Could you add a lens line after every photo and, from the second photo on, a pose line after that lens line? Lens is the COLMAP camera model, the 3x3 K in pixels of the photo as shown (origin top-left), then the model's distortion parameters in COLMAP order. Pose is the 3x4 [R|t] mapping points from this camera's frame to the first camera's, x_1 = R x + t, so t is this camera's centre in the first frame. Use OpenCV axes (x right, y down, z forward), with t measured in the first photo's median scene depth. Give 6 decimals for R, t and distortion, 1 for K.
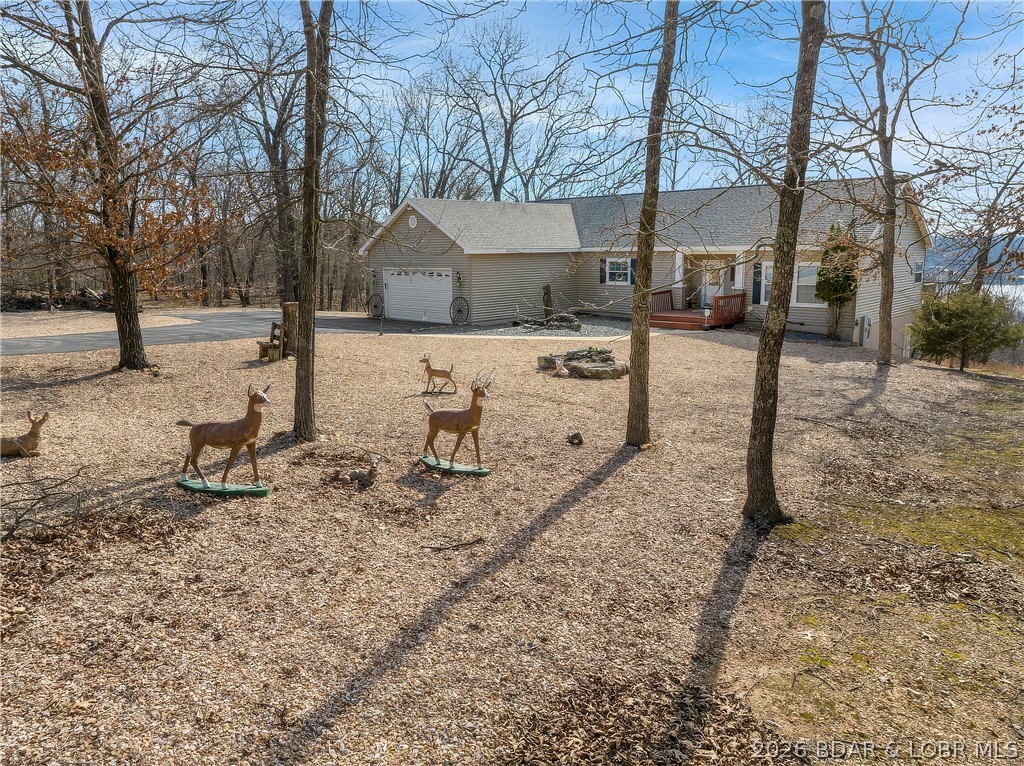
lens RADIAL K [[719.1, 0, 511.0], [0, 719.1, 384.5], [0, 0, 1]] dist [-0.028043, -0.010131]
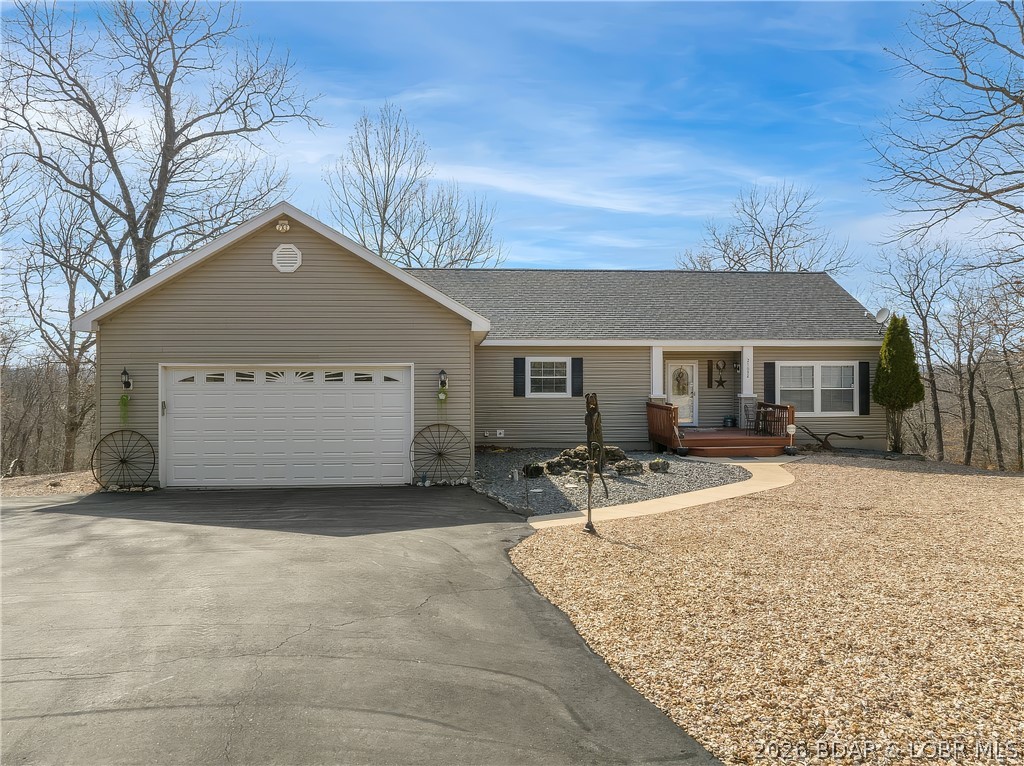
lens RADIAL K [[719.1, 0, 516.9], [0, 719.1, 378.4], [0, 0, 1]] dist [-0.028043, -0.010131]
pose [[0.664070, 0.007573, 0.747632, -0.346486], [0.133169, 0.982762, -0.128240, -0.077216], [-0.735716, 0.184721, 0.651614, 0.597629]]
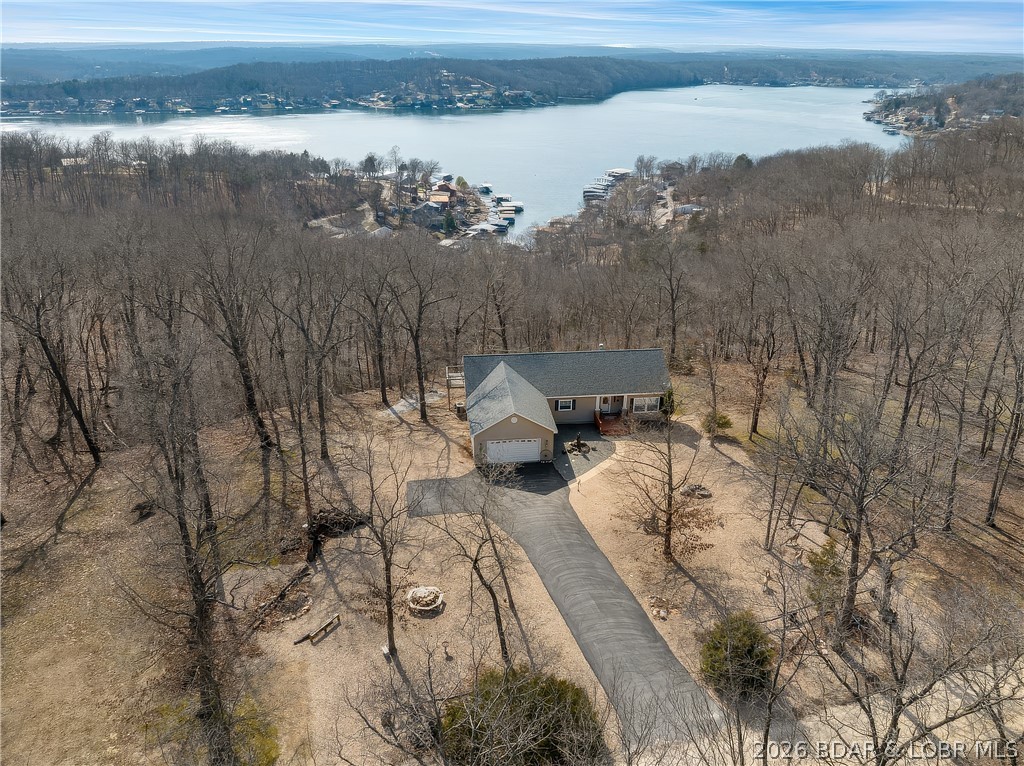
lens RADIAL K [[719.1, 0, 514.8], [0, 719.1, 383.5], [0, 0, 1]] dist [-0.028043, -0.010131]
pose [[0.638829, -0.301294, 0.707898, -1.437458], [0.131357, 0.949331, 0.285511, -0.845781], [-0.758052, -0.089405, 0.646037, -0.266277]]
